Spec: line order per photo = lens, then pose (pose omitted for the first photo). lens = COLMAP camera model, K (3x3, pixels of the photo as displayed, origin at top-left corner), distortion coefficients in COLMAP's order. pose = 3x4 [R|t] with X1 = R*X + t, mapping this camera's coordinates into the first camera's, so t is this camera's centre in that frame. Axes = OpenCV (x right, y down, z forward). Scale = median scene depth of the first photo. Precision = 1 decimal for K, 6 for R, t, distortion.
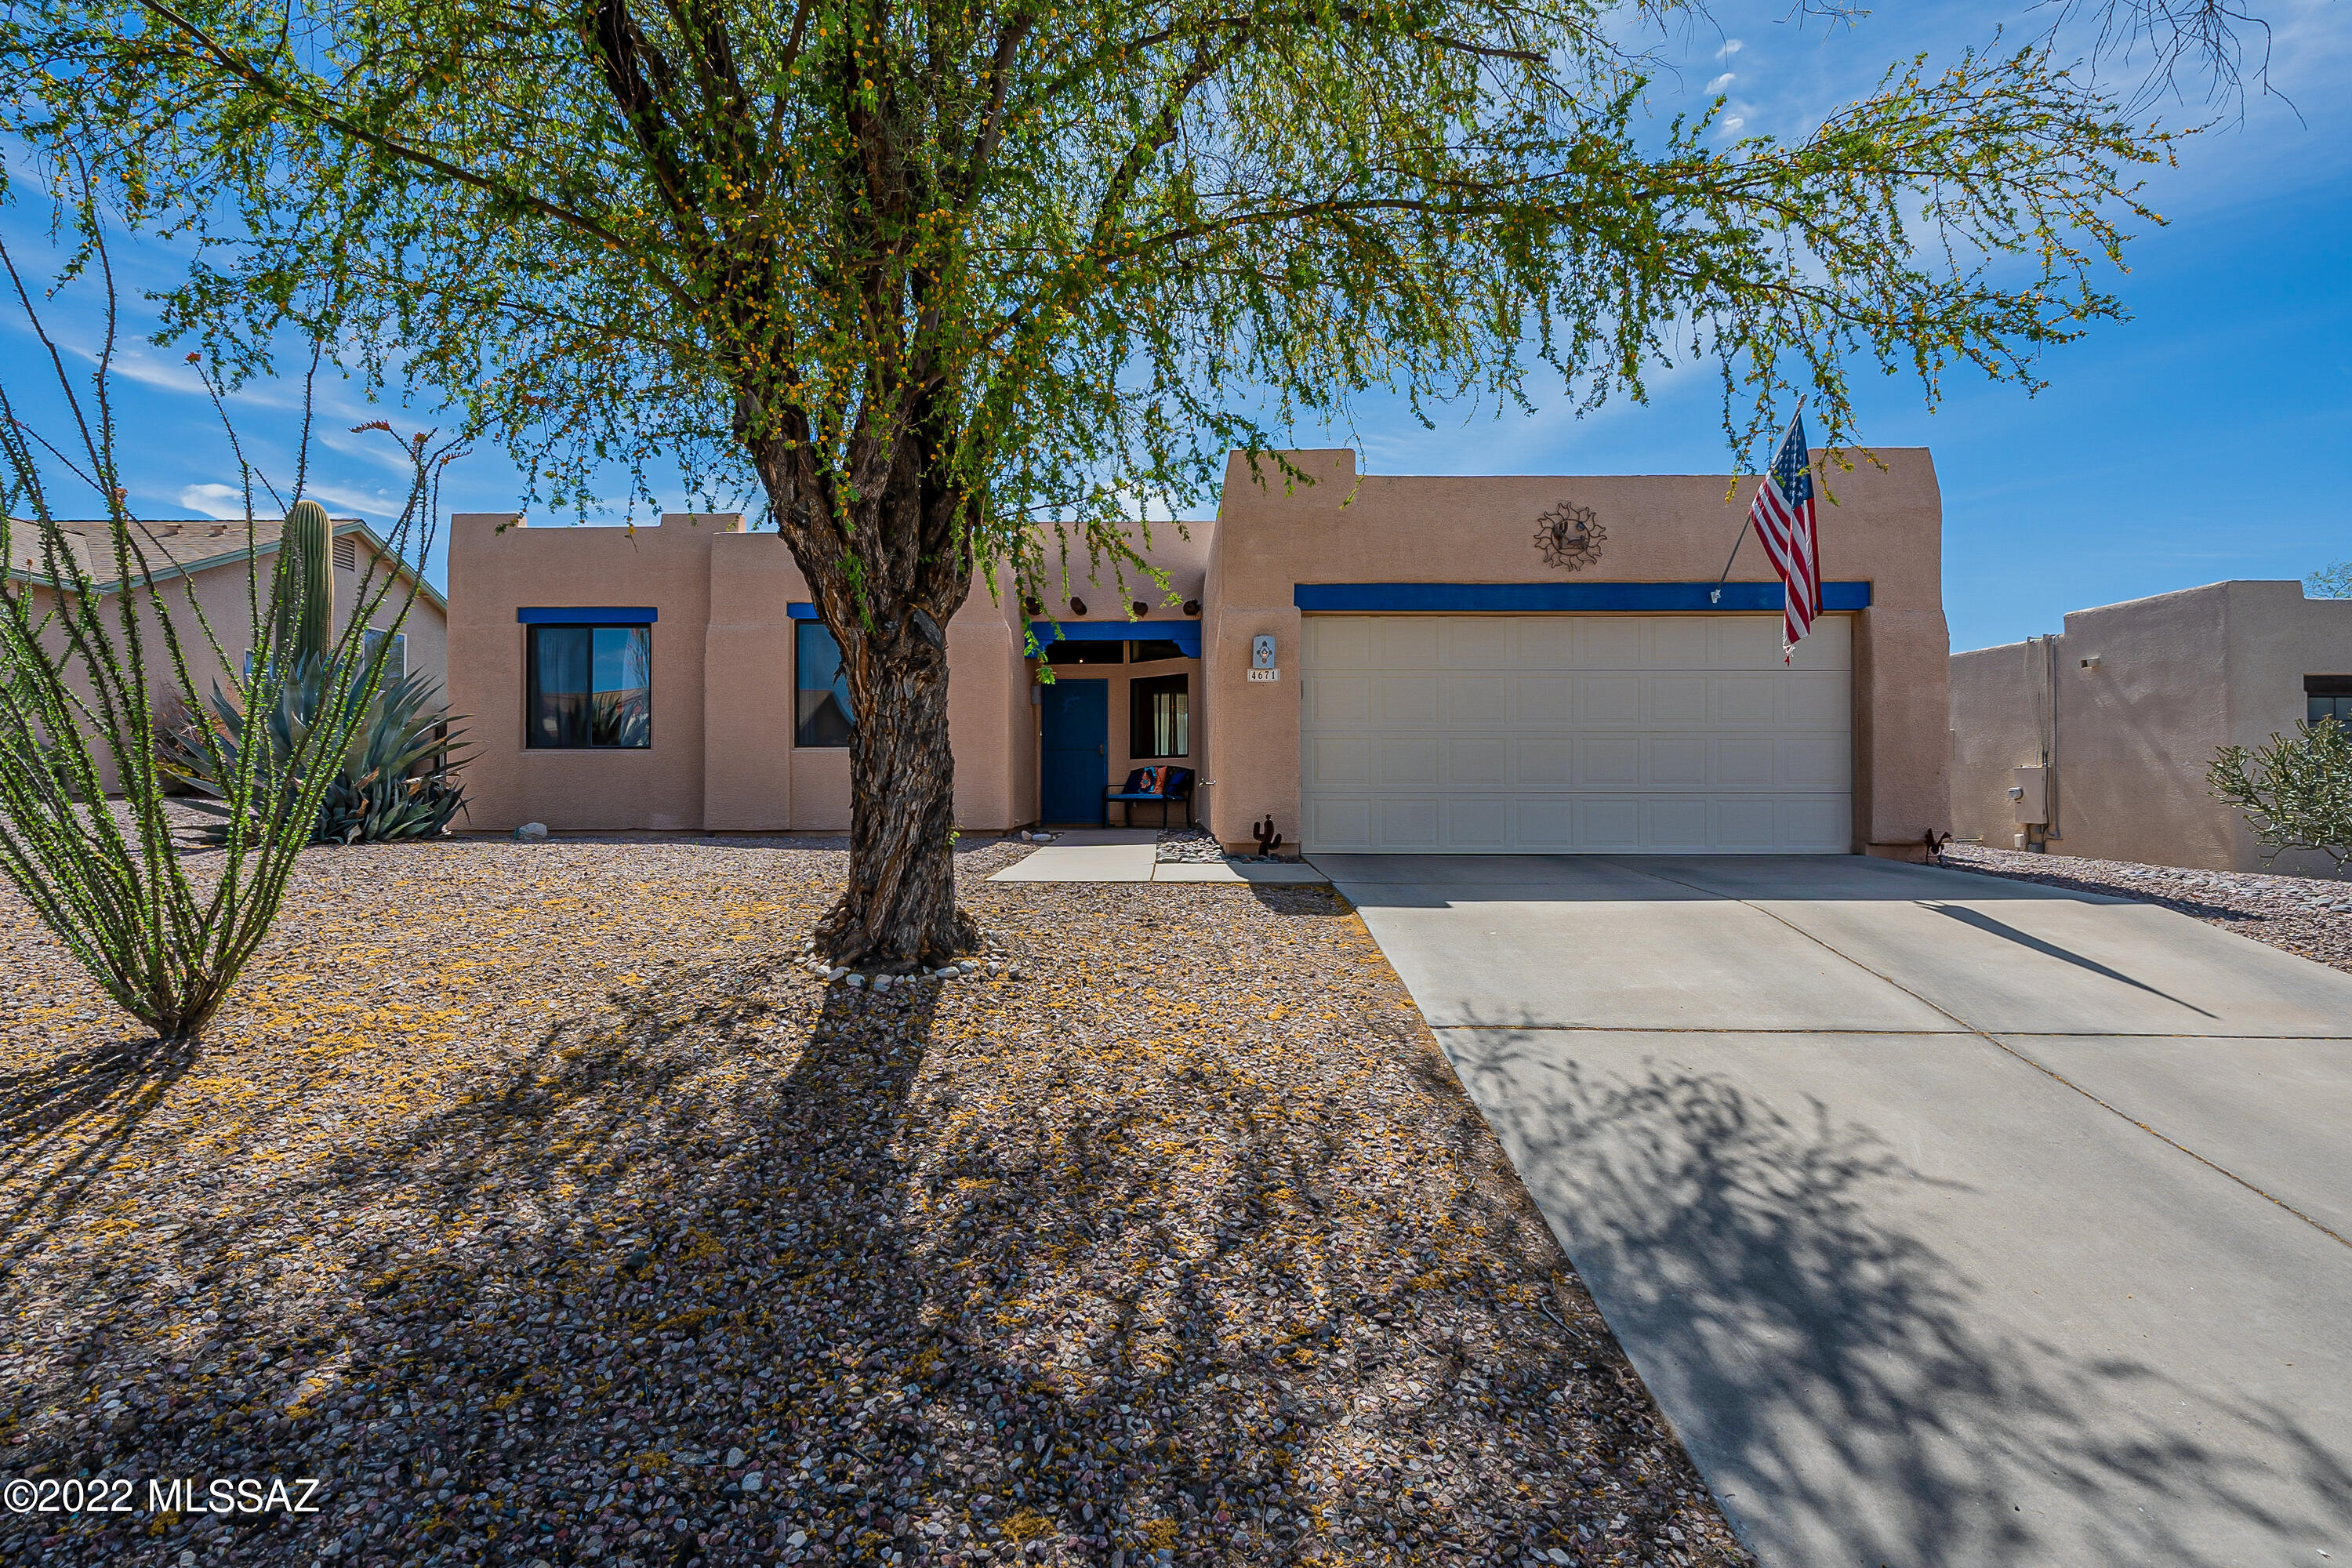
lens RADIAL K [[1079.9, 0, 1176.0], [0, 1079.9, 784.0], [0, 0, 1]] dist [-0.016187, -0.000173]
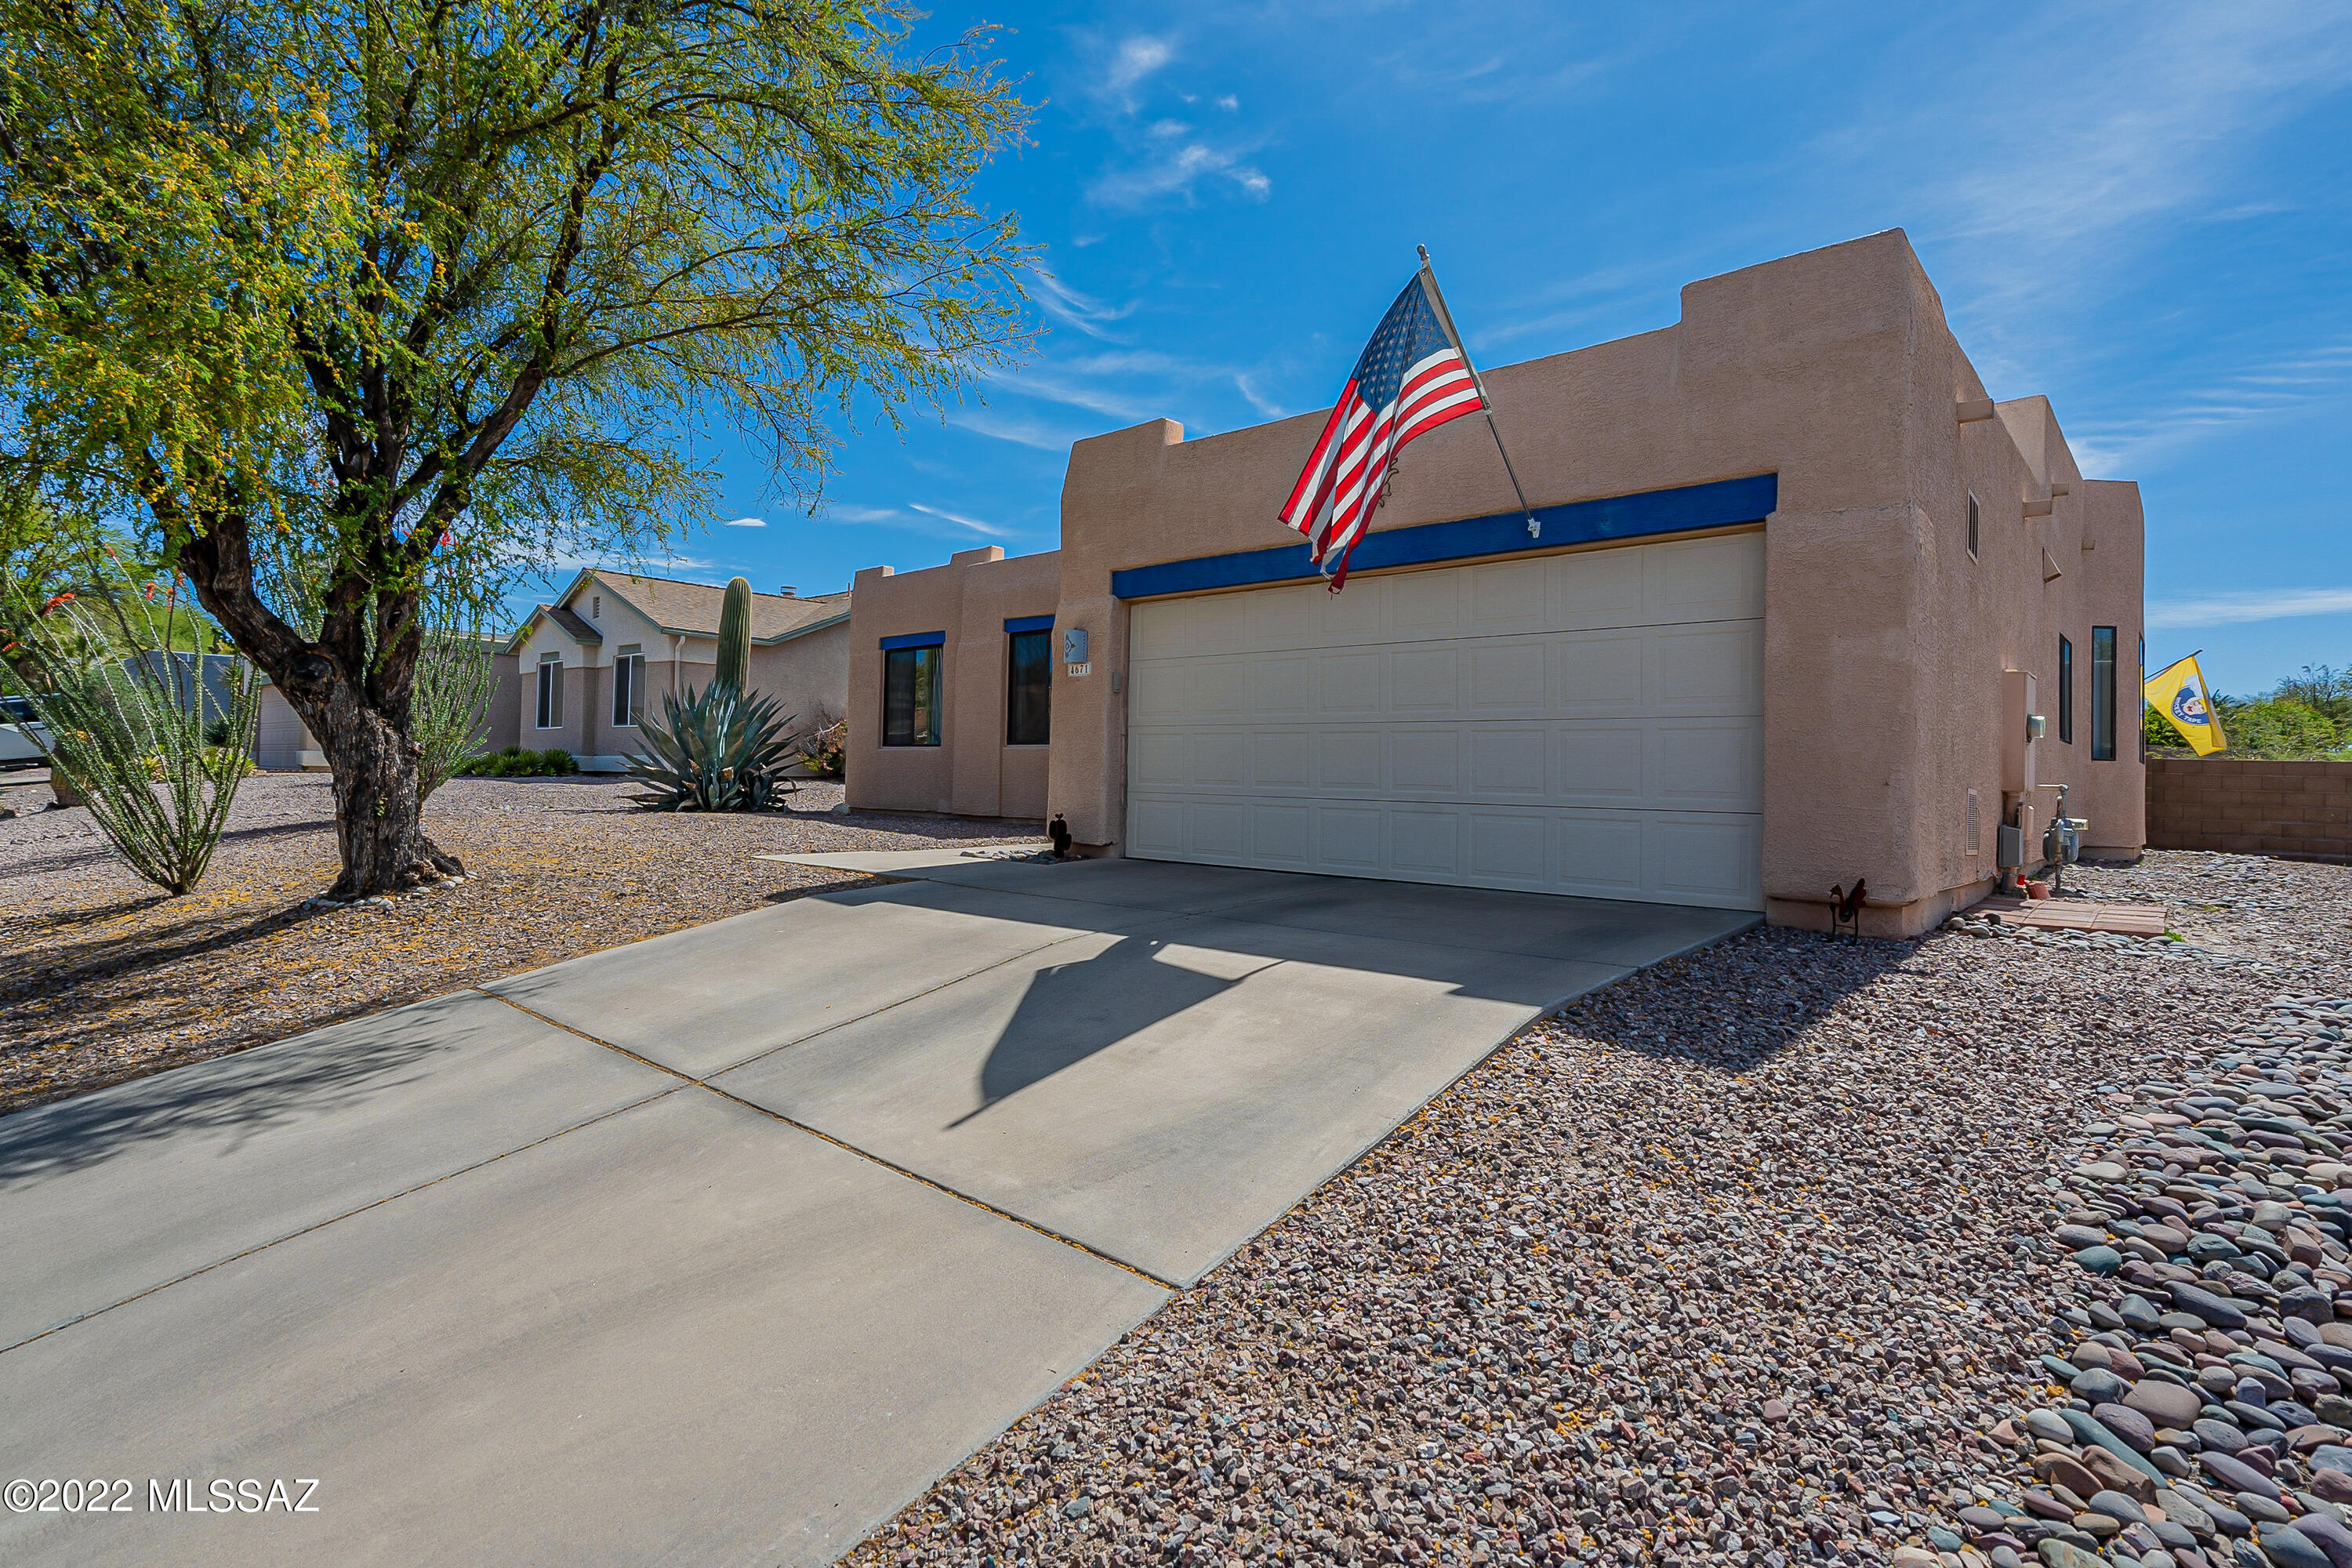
lens RADIAL K [[1079.9, 0, 1176.0], [0, 1079.9, 784.0], [0, 0, 1]] dist [-0.016187, -0.000173]
pose [[0.784043, 0.015103, -0.620523, 0.436509], [-0.005699, 0.999837, 0.017134, -0.010916], [0.620681, -0.009898, 0.784001, 0.175611]]
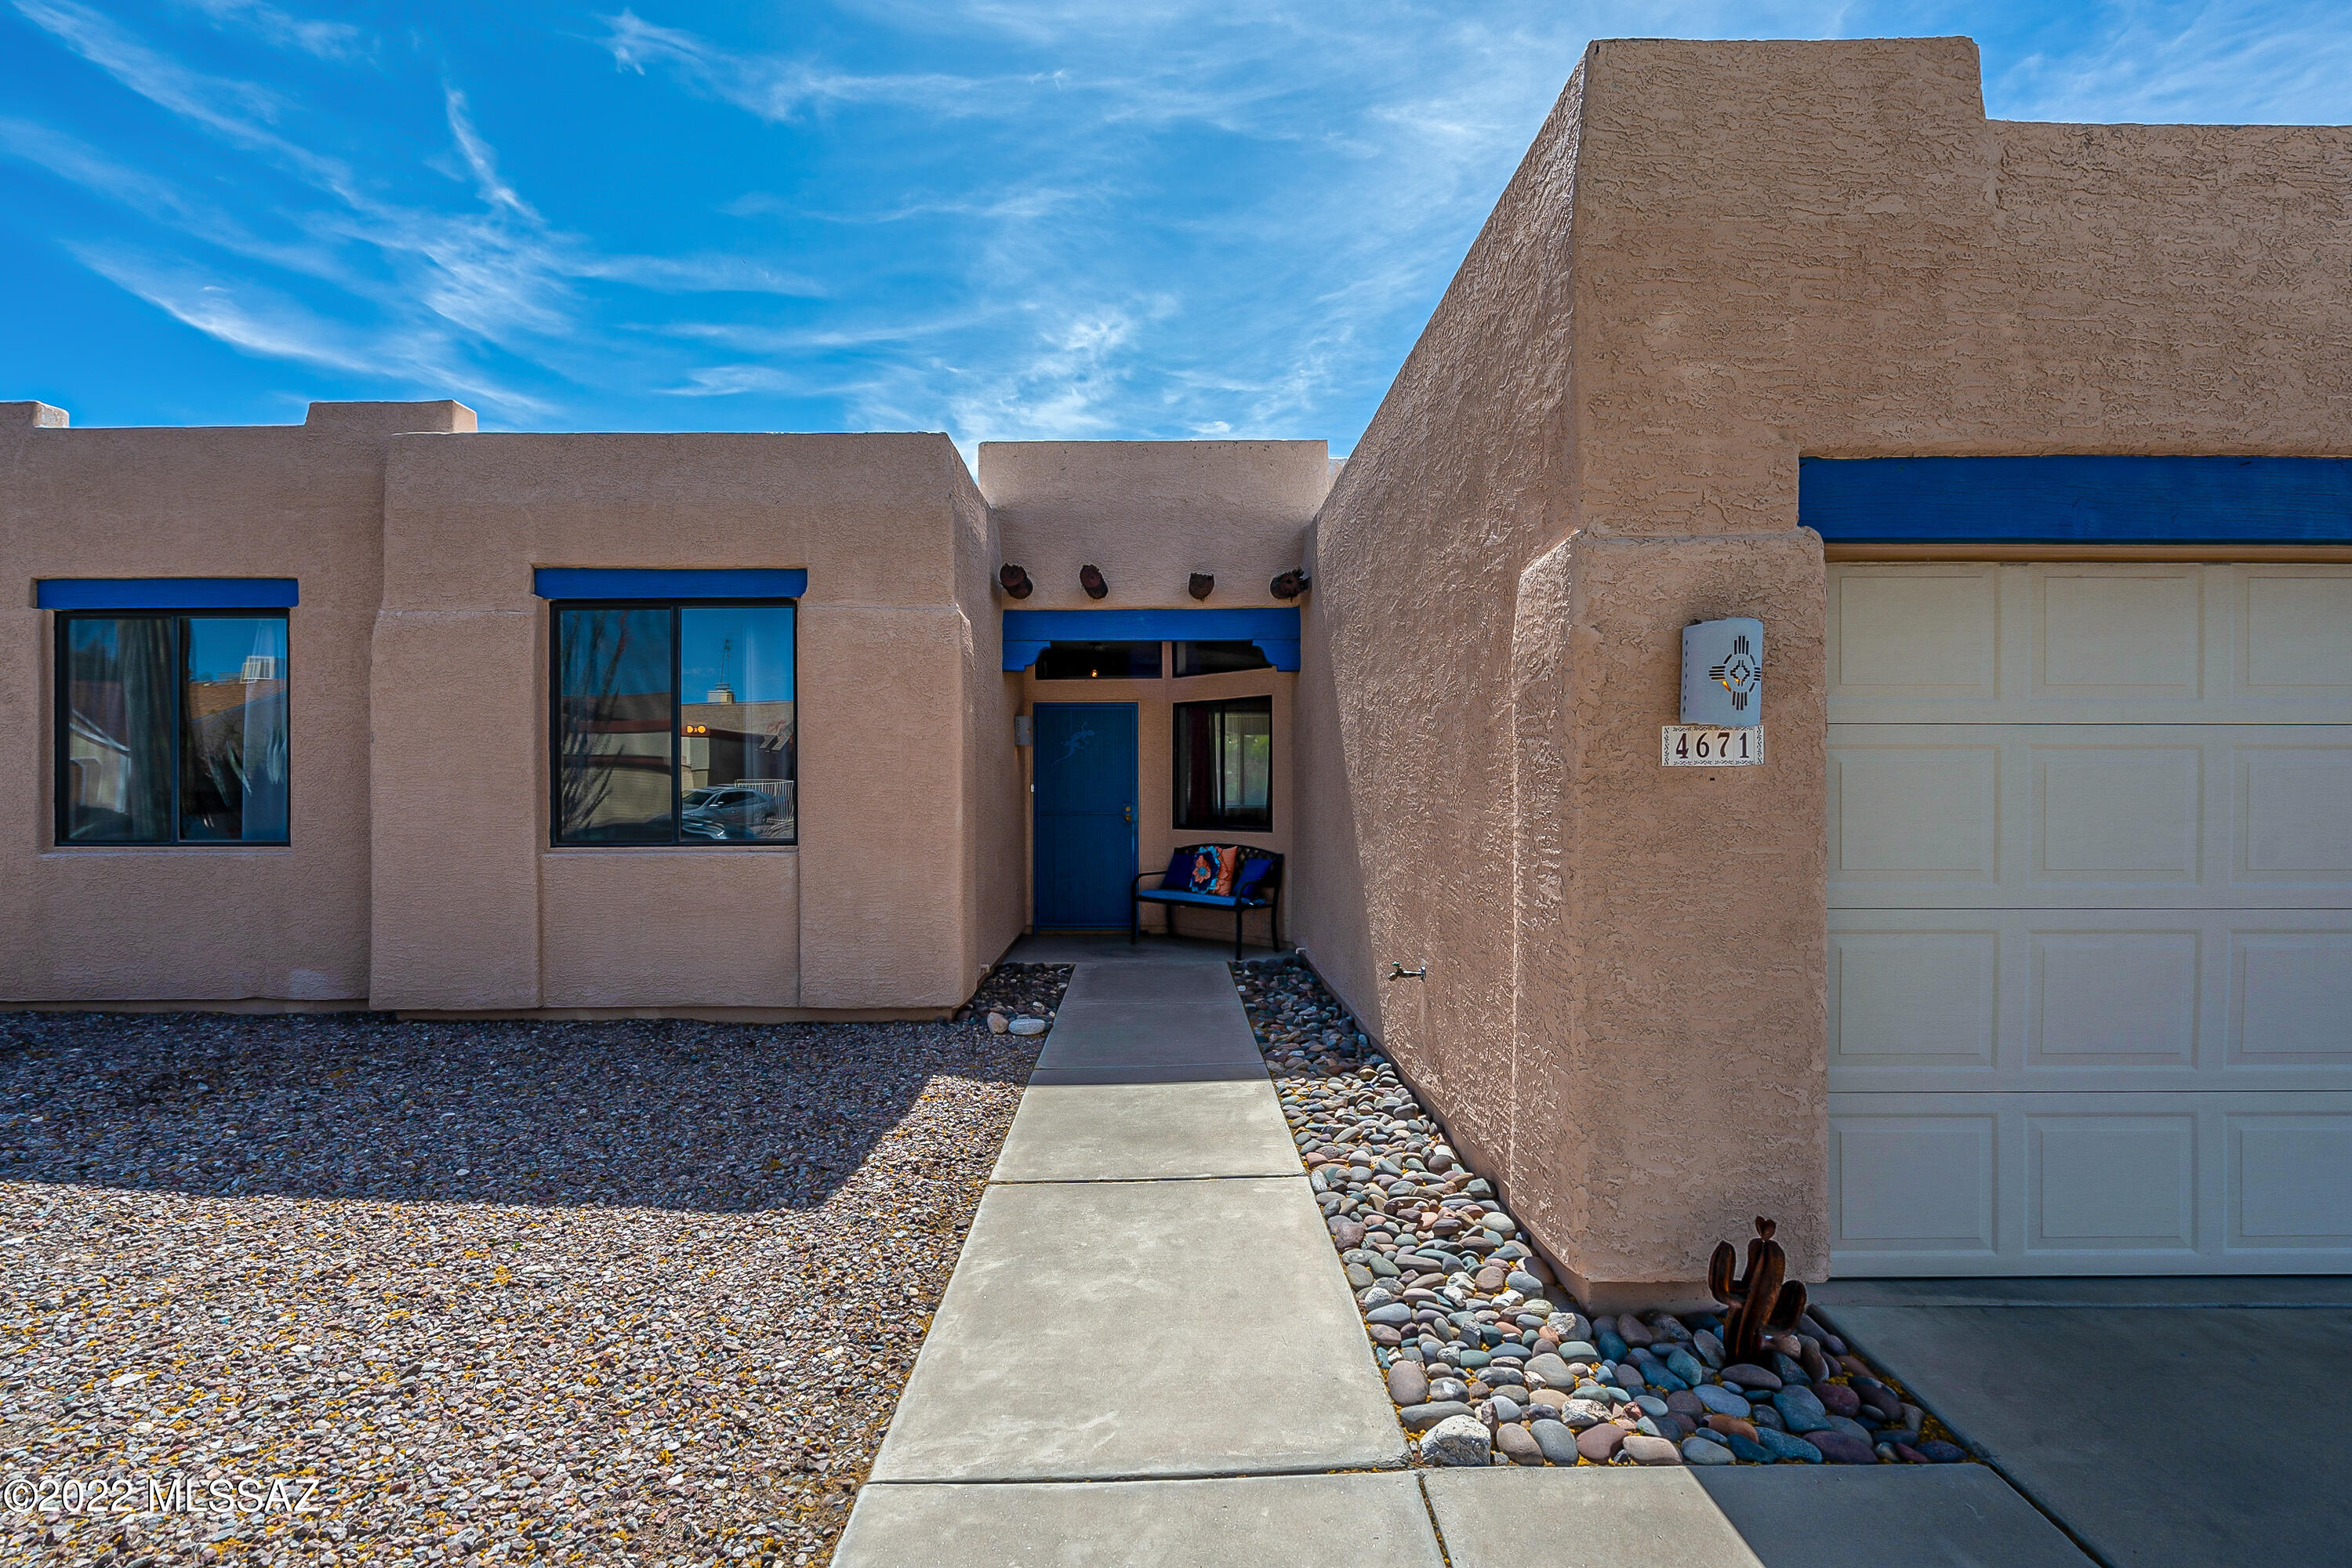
lens RADIAL K [[1144.1, 0, 1176.0], [0, 1144.1, 784.0], [0, 0, 1]] dist [0.000171, 0.000303]
pose [[0.999973, -0.001554, -0.007207, -0.042538], [0.001481, 0.999949, -0.010018, -0.050728], [0.007222, 0.010007, 0.999924, 0.391558]]
